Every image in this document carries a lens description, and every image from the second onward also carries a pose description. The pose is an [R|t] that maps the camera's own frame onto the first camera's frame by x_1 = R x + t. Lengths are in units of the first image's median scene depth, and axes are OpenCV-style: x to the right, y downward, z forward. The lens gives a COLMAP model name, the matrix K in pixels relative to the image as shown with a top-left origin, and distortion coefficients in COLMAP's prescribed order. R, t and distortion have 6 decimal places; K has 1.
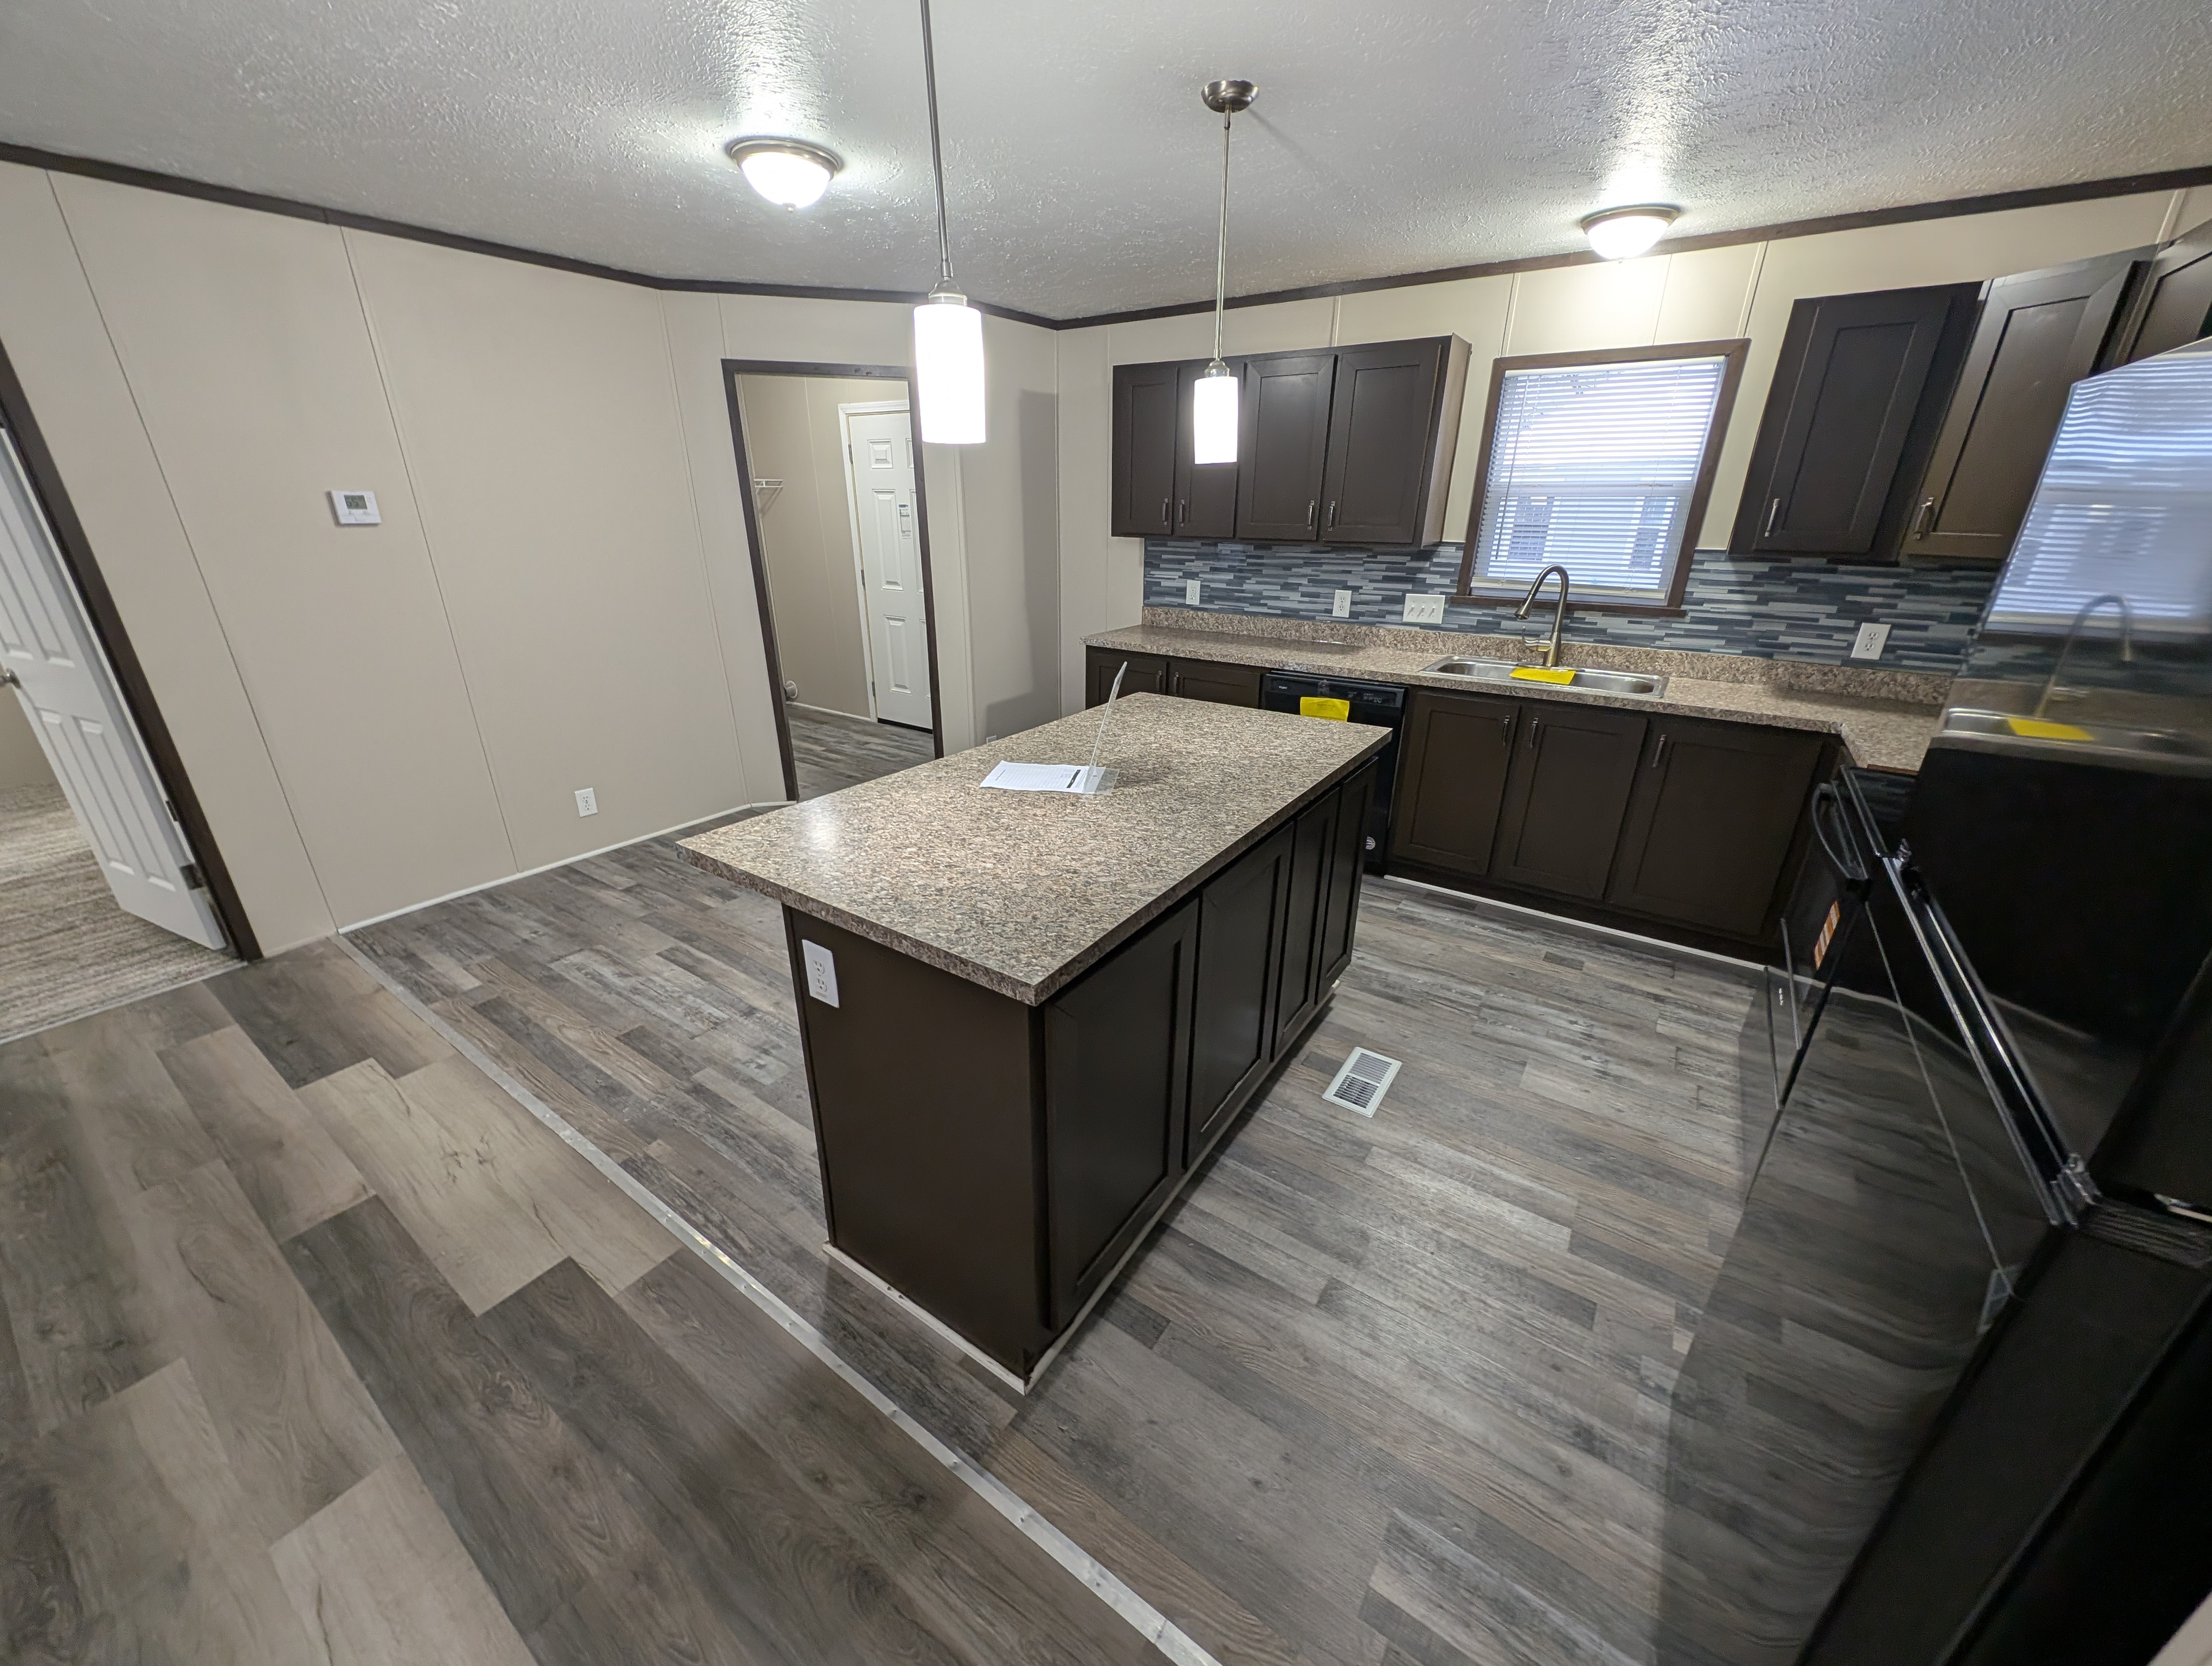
lens RADIAL K [[826.6, 0, 1106.0], [0, 826.6, 833.0], [0, 0, 1]] dist [0.002496, -0.001810]
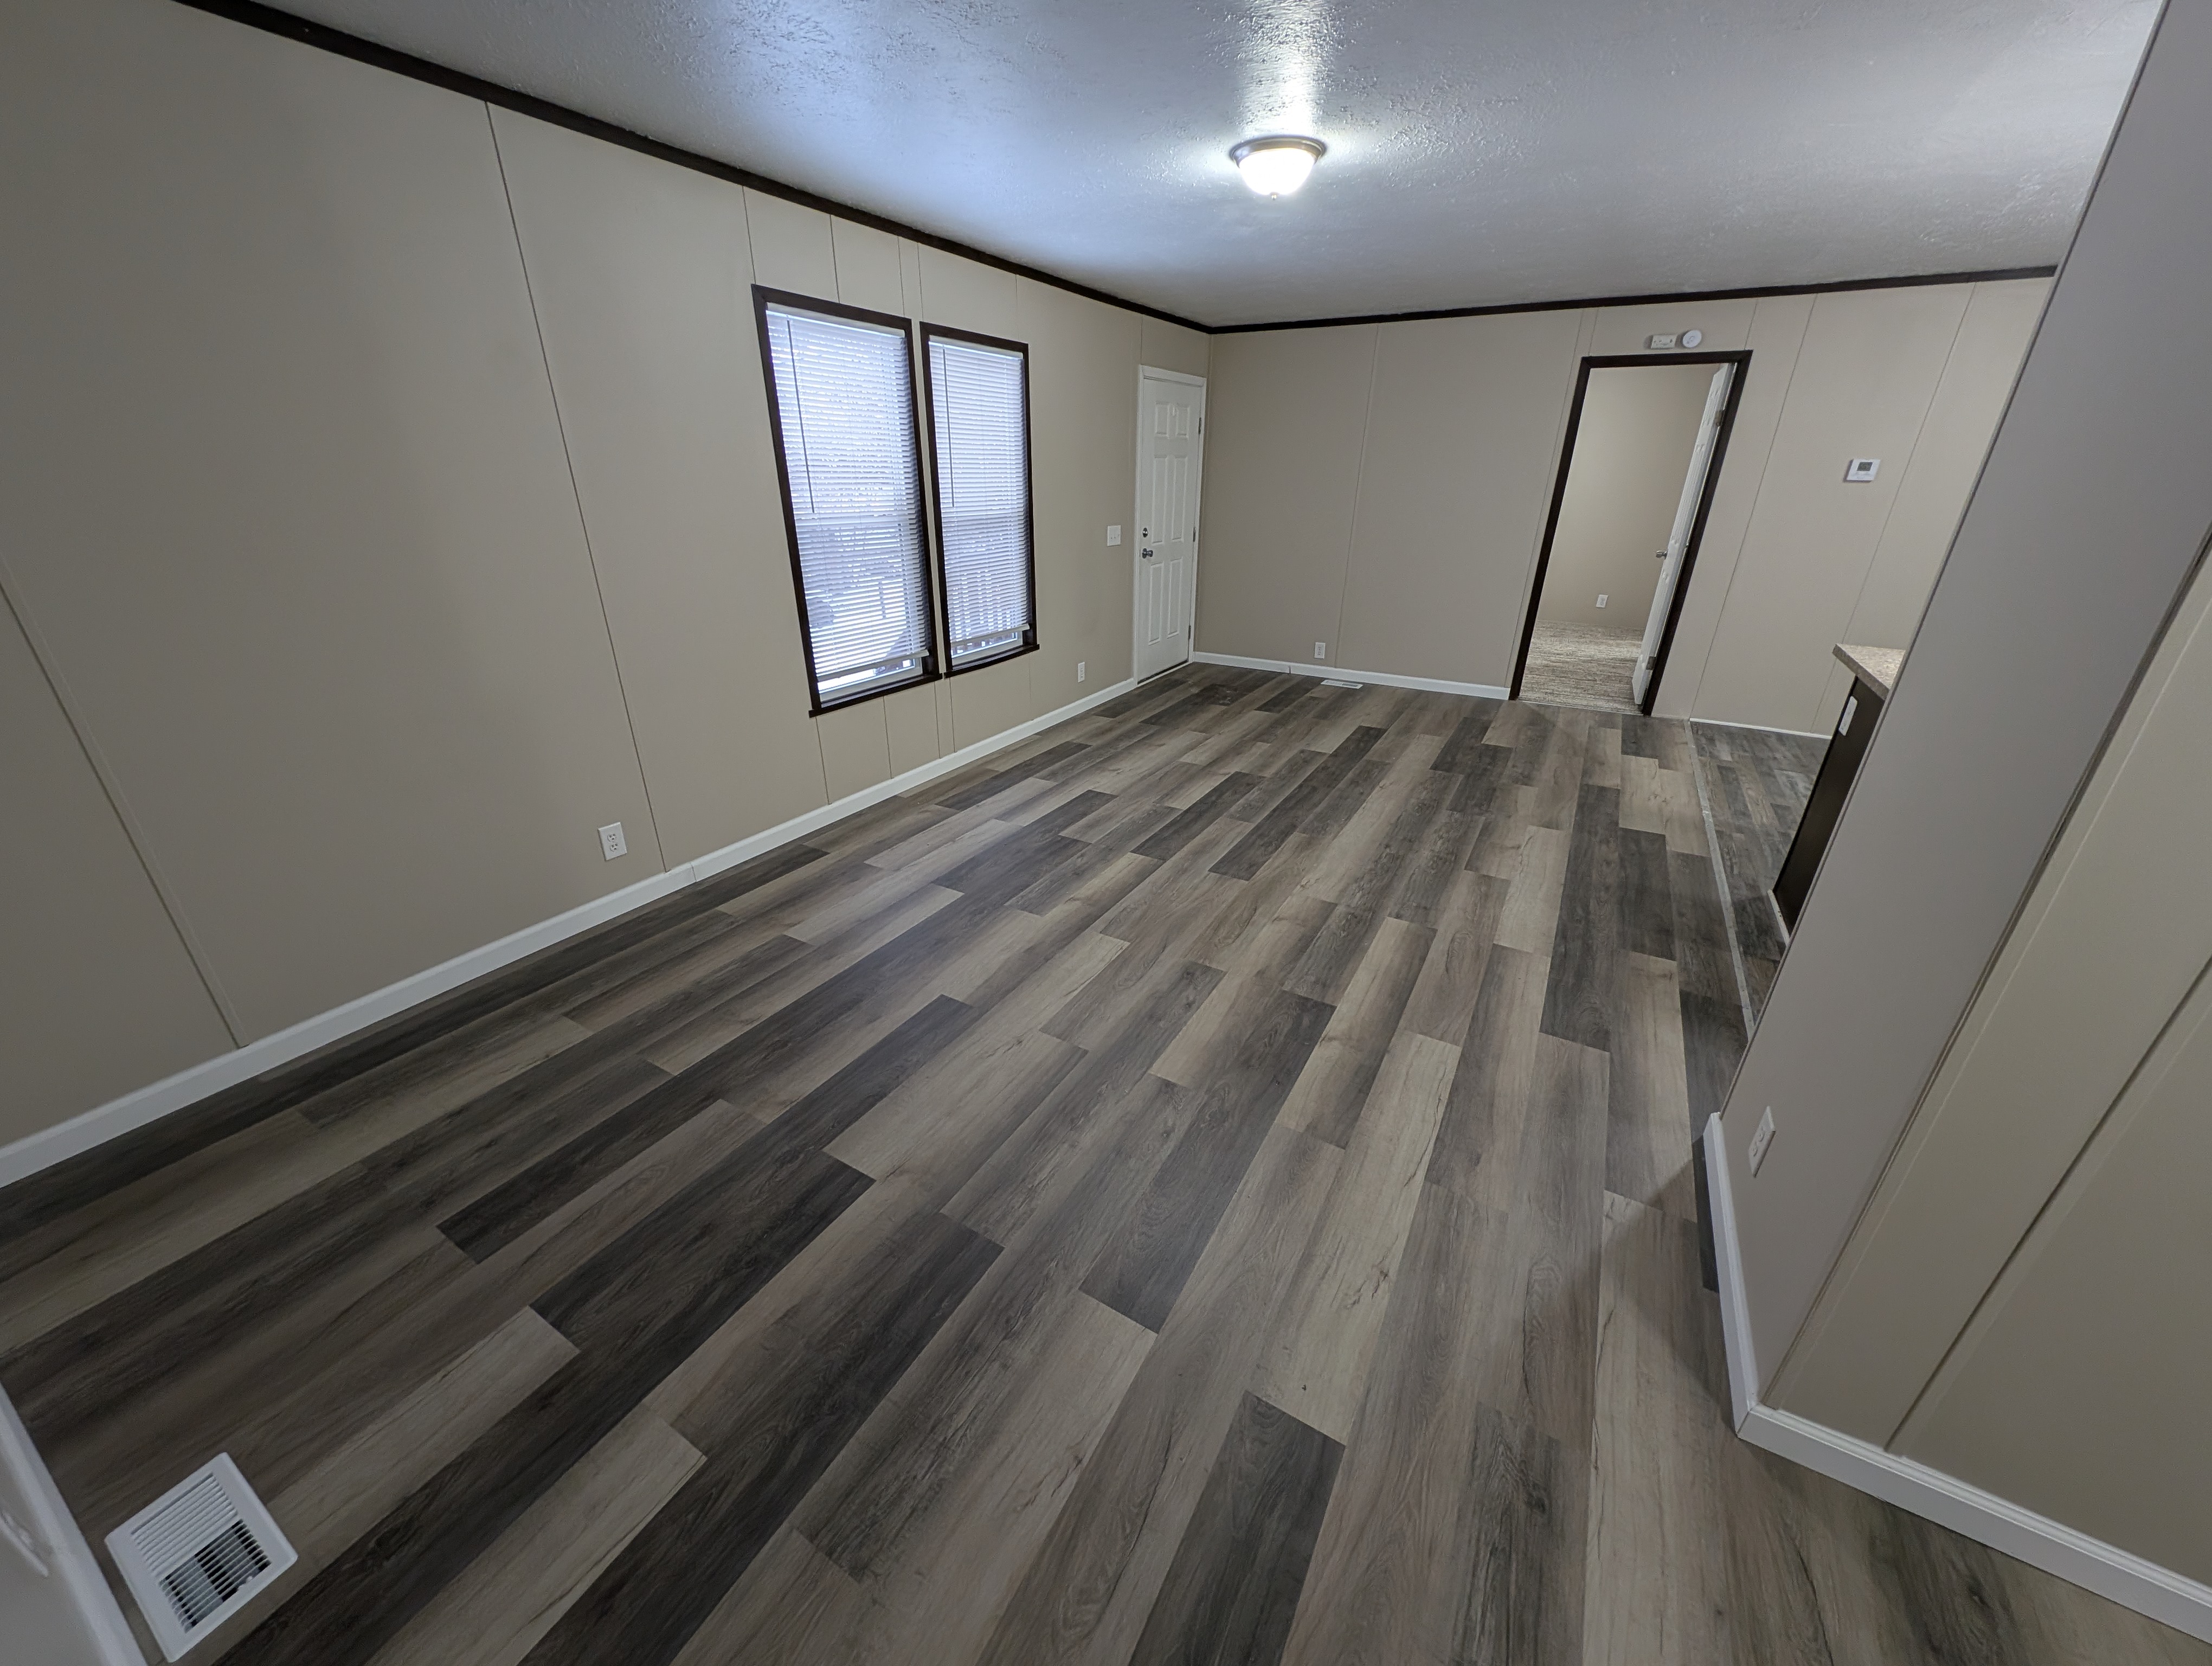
lens RADIAL K [[824.7, 0, 1106.0], [0, 824.7, 833.0], [0, 0, 1]] dist [0.036774, -0.019619]
pose [[0.080635, 0.403560, -0.911393, 0.694553], [-0.381211, 0.857341, 0.345898, 0.196577], [0.920965, 0.319541, 0.222973, -0.456744]]
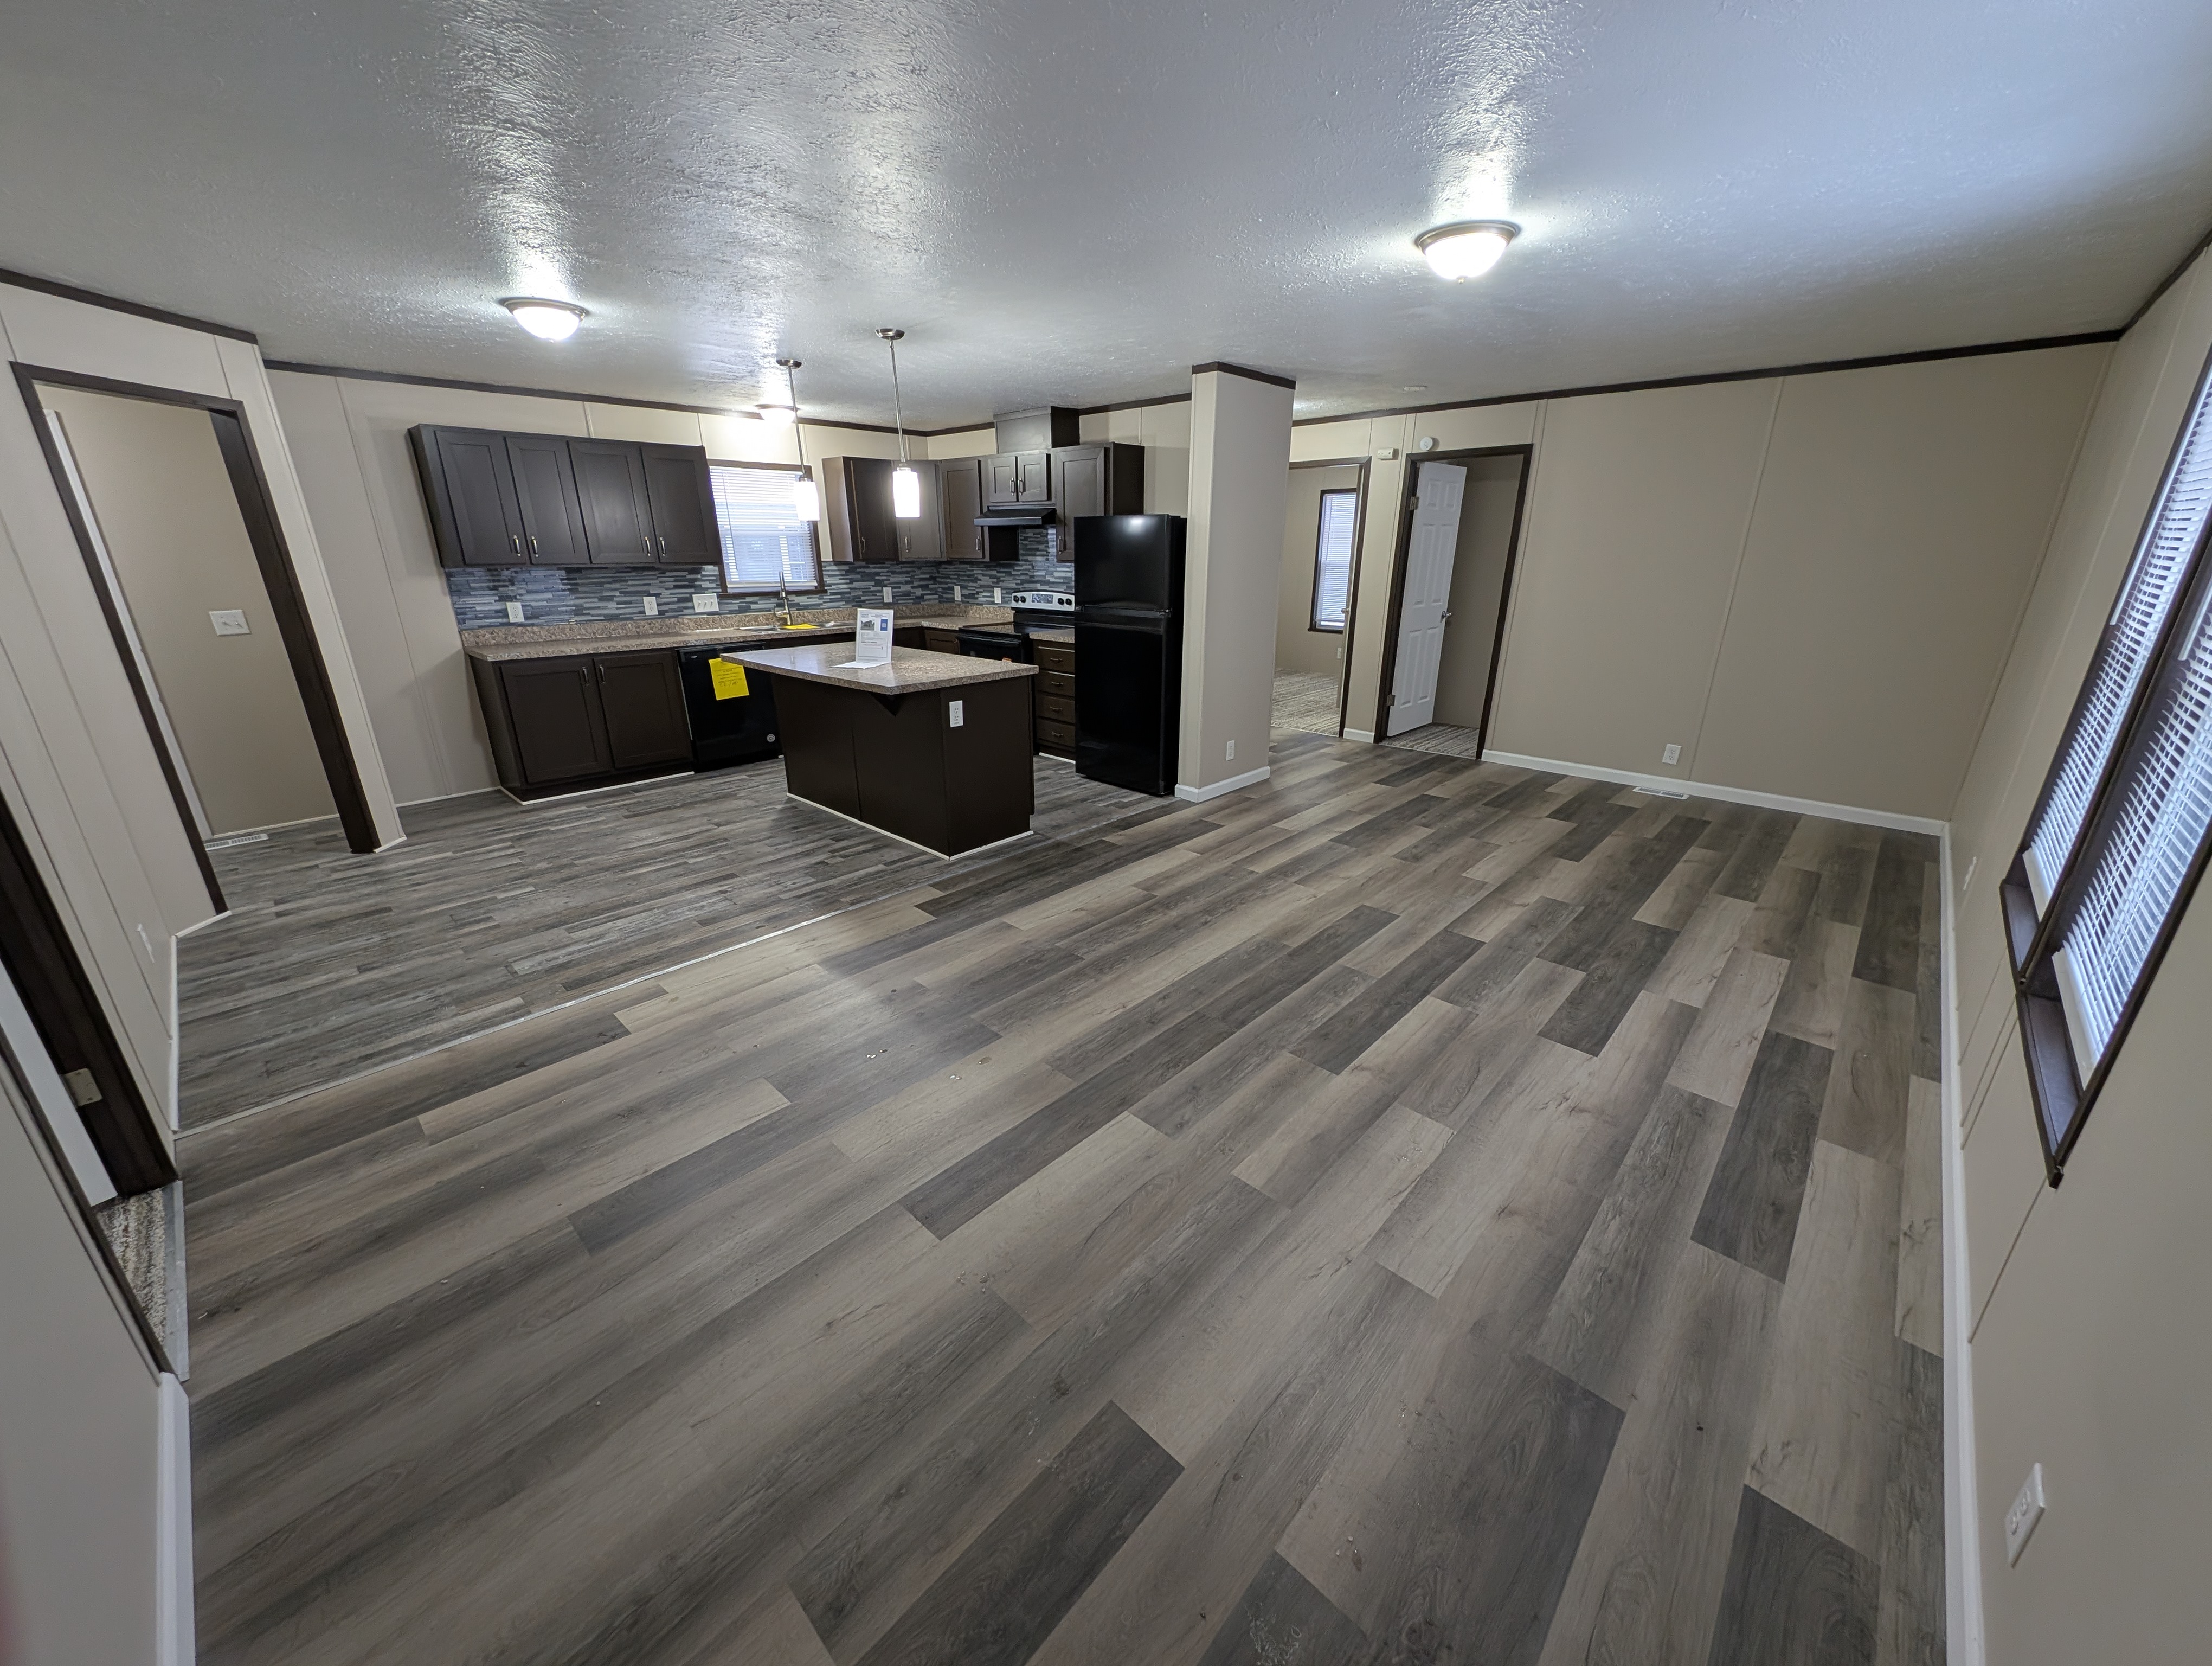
lens RADIAL K [[826.9, 0, 1106.0], [0, 826.9, 833.0], [0, 0, 1]] dist [0.017984, -0.006994]
pose [[0.152149, -0.332642, 0.930699, -1.482771], [0.369066, 0.892668, 0.258716, -0.000144], [-0.916865, 0.304126, 0.258585, -0.007639]]
